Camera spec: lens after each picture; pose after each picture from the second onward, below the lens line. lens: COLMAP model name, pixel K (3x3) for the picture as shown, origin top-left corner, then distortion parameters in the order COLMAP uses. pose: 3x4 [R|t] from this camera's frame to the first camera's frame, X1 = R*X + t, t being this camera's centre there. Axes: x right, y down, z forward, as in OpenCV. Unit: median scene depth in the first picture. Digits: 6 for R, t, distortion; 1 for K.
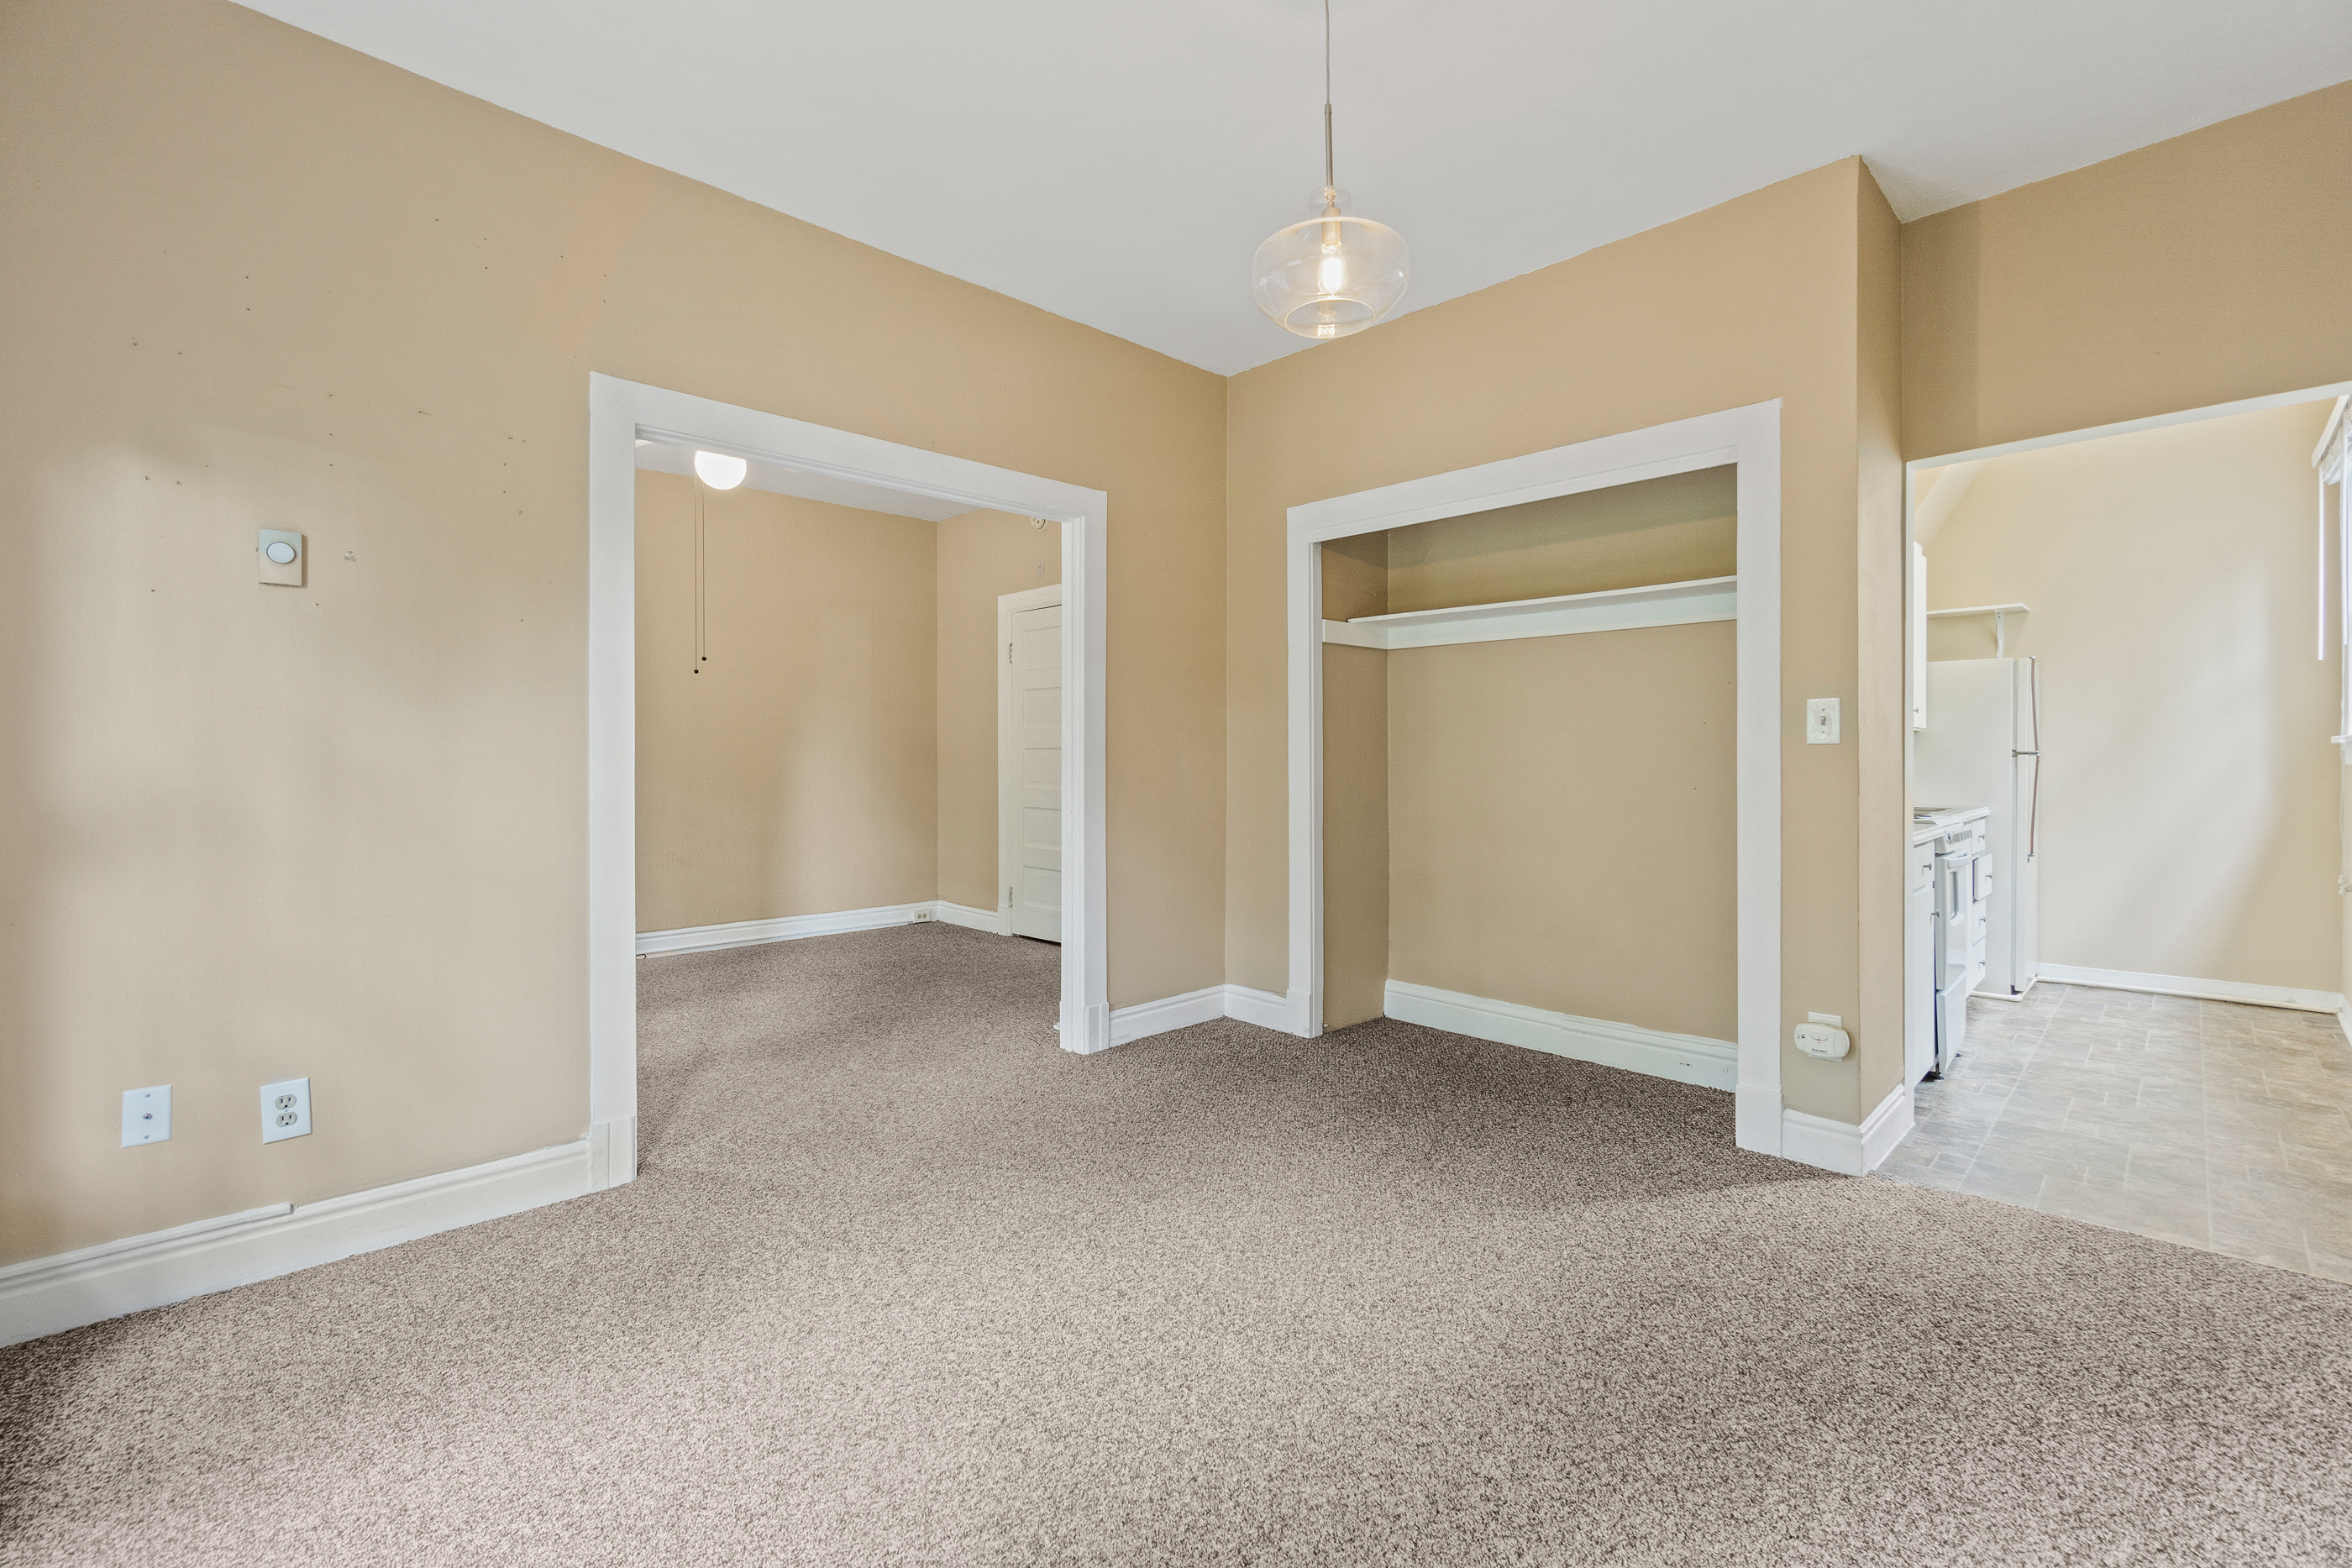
lens RADIAL K [[1027.1, 0, 1153.3], [0, 1027.1, 753.6], [0, 0, 1]] dist [-0.004589, -0.001115]
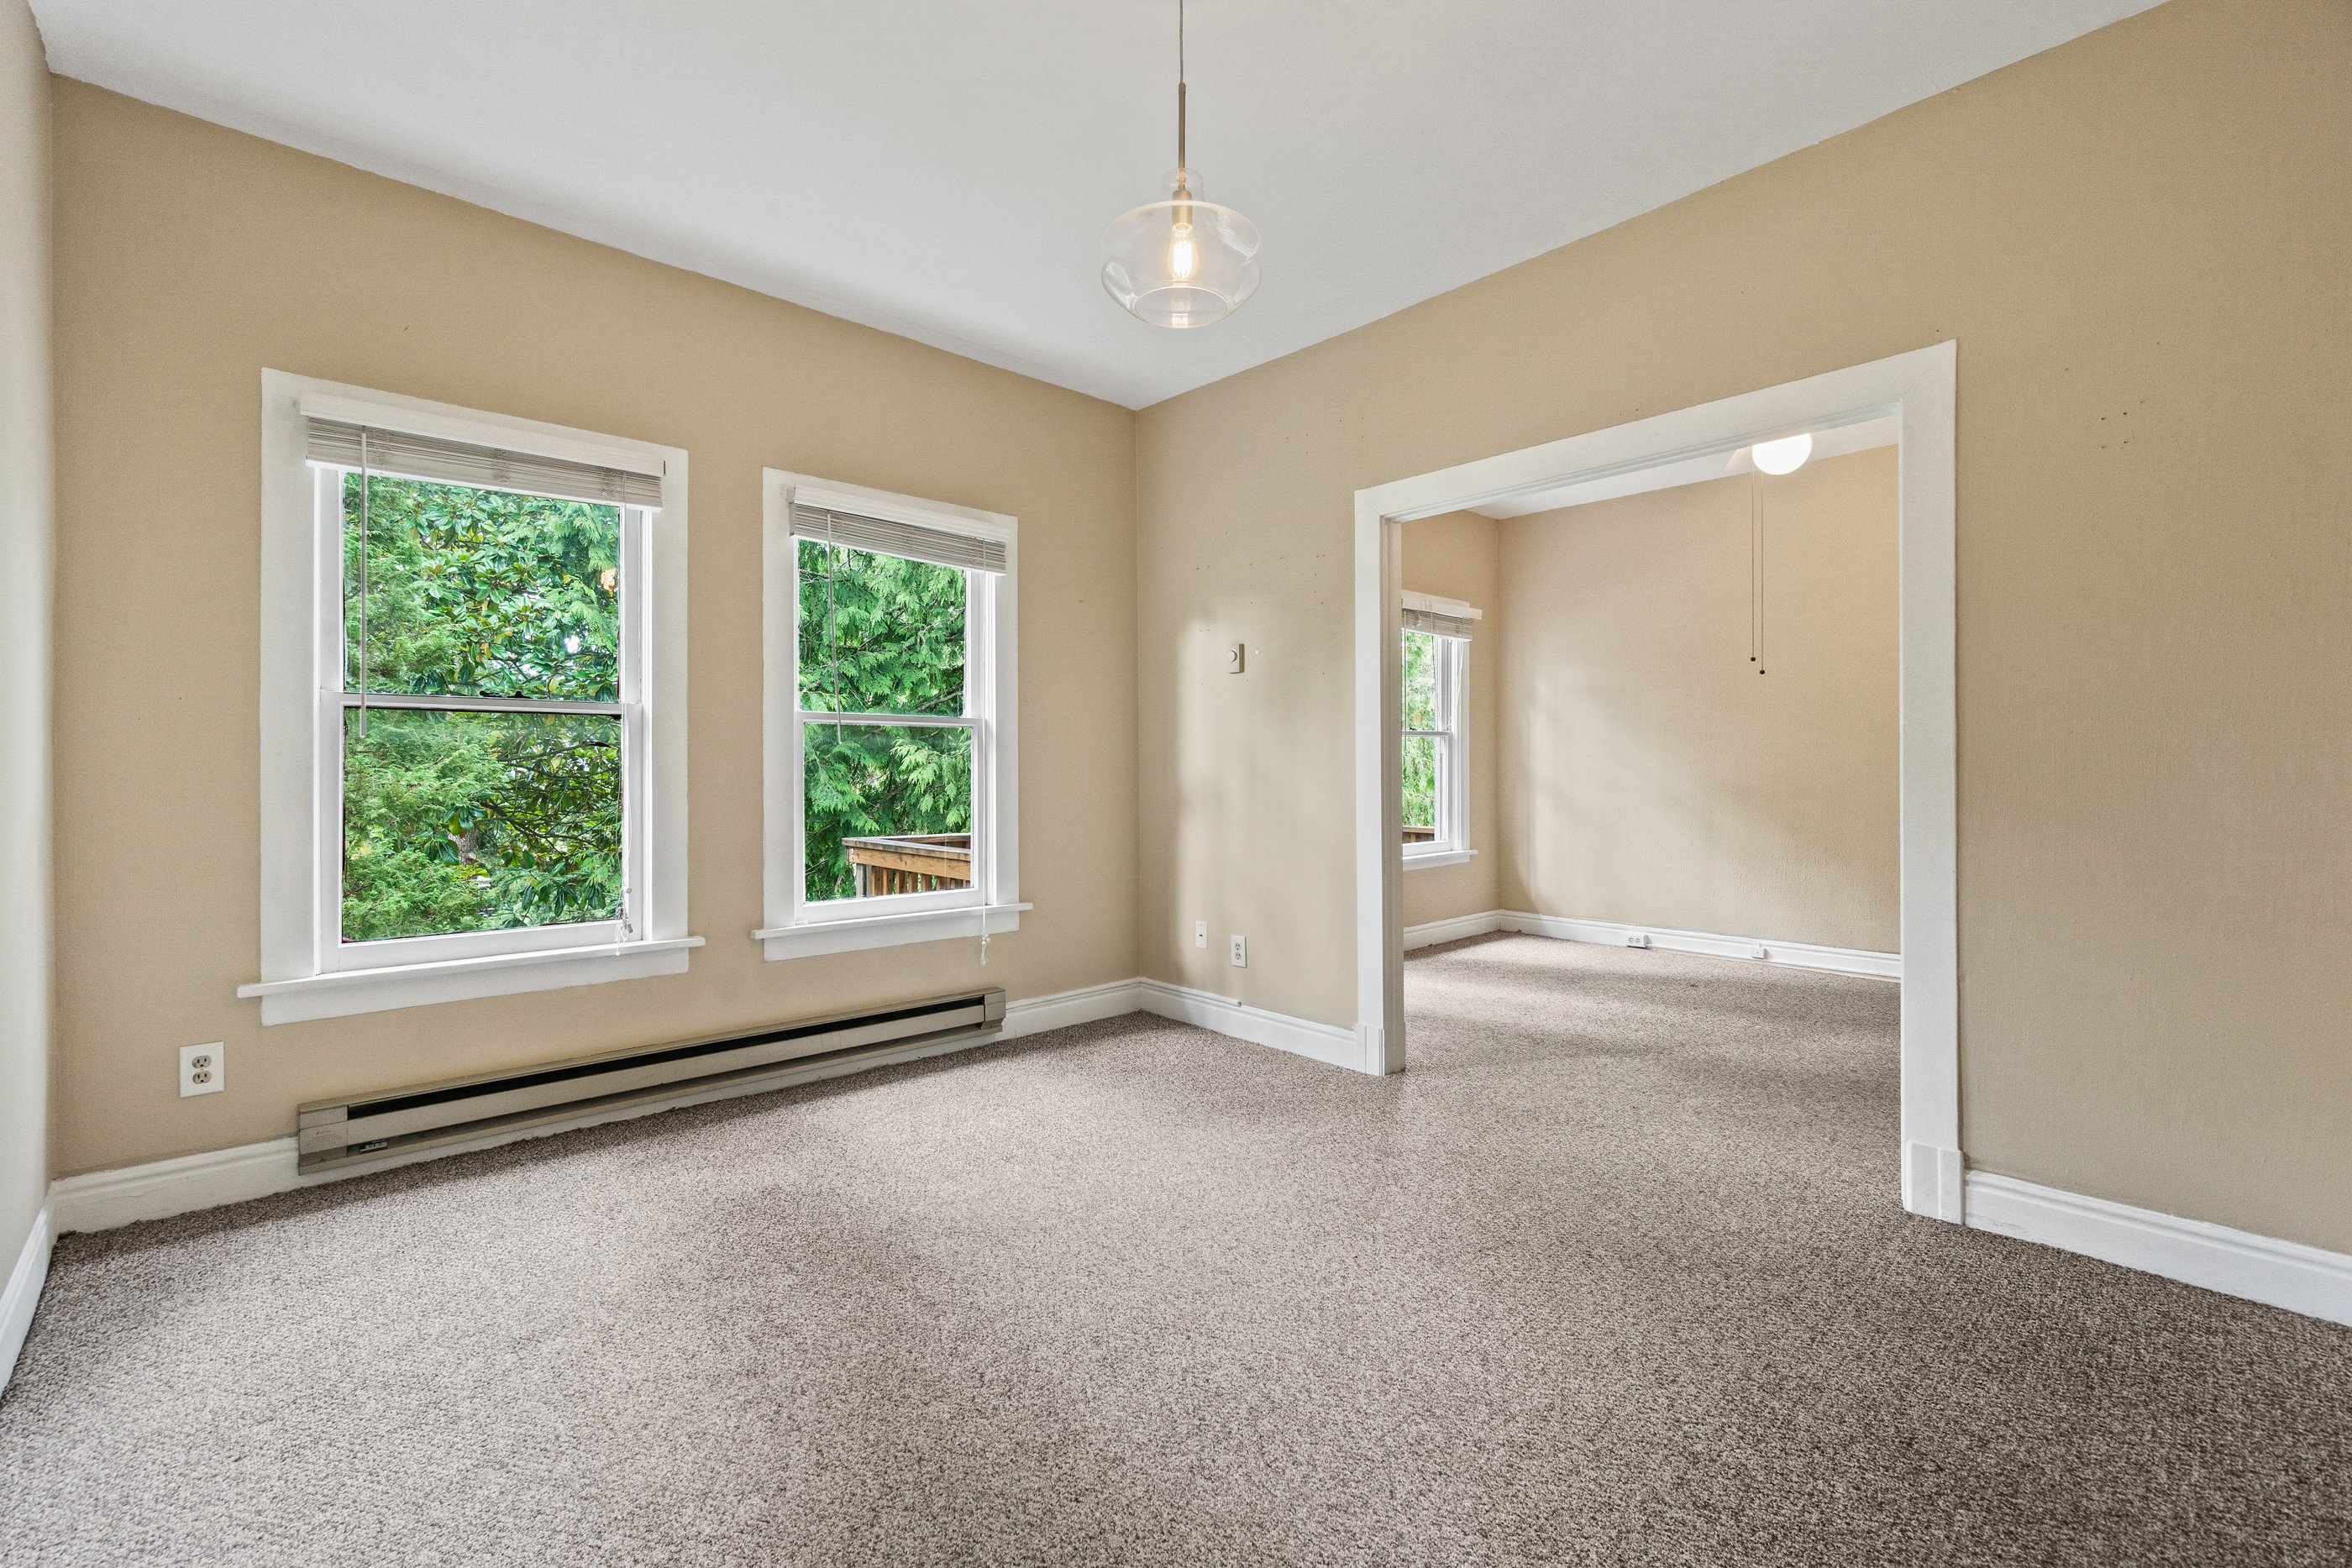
lens RADIAL K [[1027.1, 0, 1196.4], [0, 1027.1, 795.7], [0, 0, 1]] dist [-0.004589, -0.001115]
pose [[-0.021590, 0.031212, -0.999280, 0.654468], [0.004251, 0.999506, 0.031127, 0.001347], [0.999758, -0.003576, -0.021712, 0.606024]]
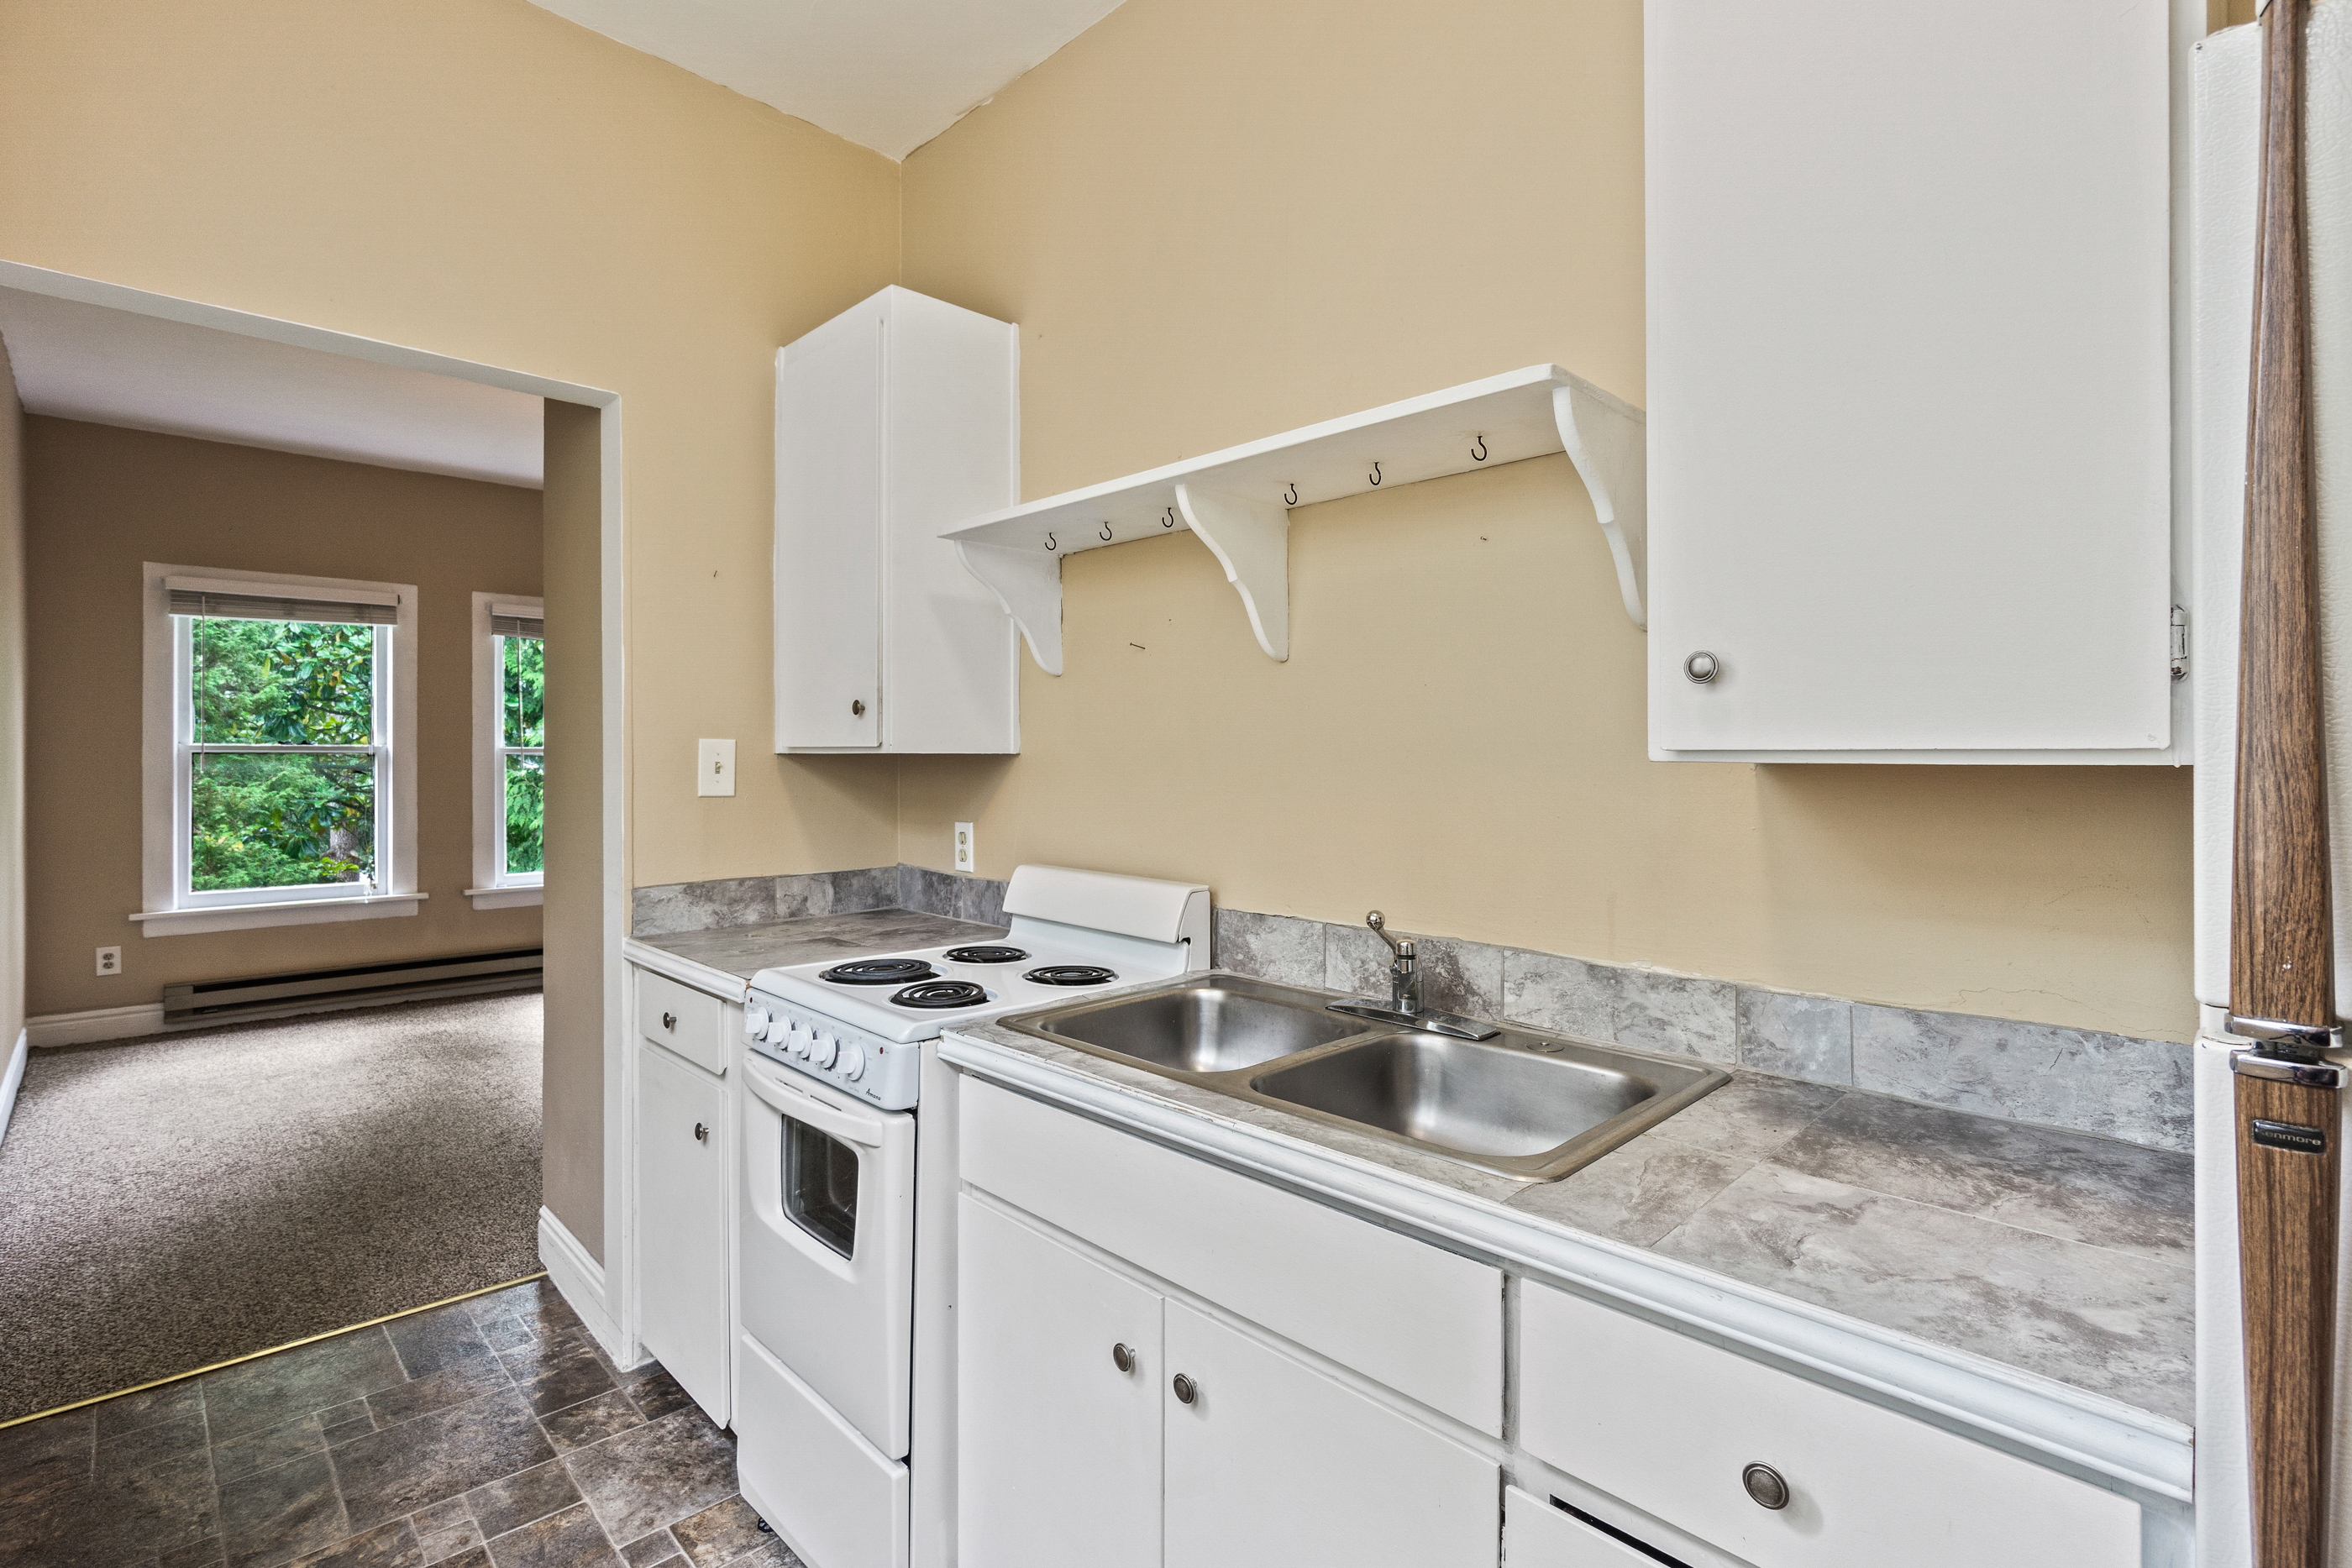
lens RADIAL K [[1078.3, 0, 1185.1], [0, 1078.3, 781.6], [0, 0, 1]] dist [-0.010782, -0.000056]
pose [[0.007850, 0.024836, -0.999661, 1.790972], [0.008251, 0.999656, 0.024901, -0.060211], [0.999935, -0.008443, 0.007643, 1.708805]]
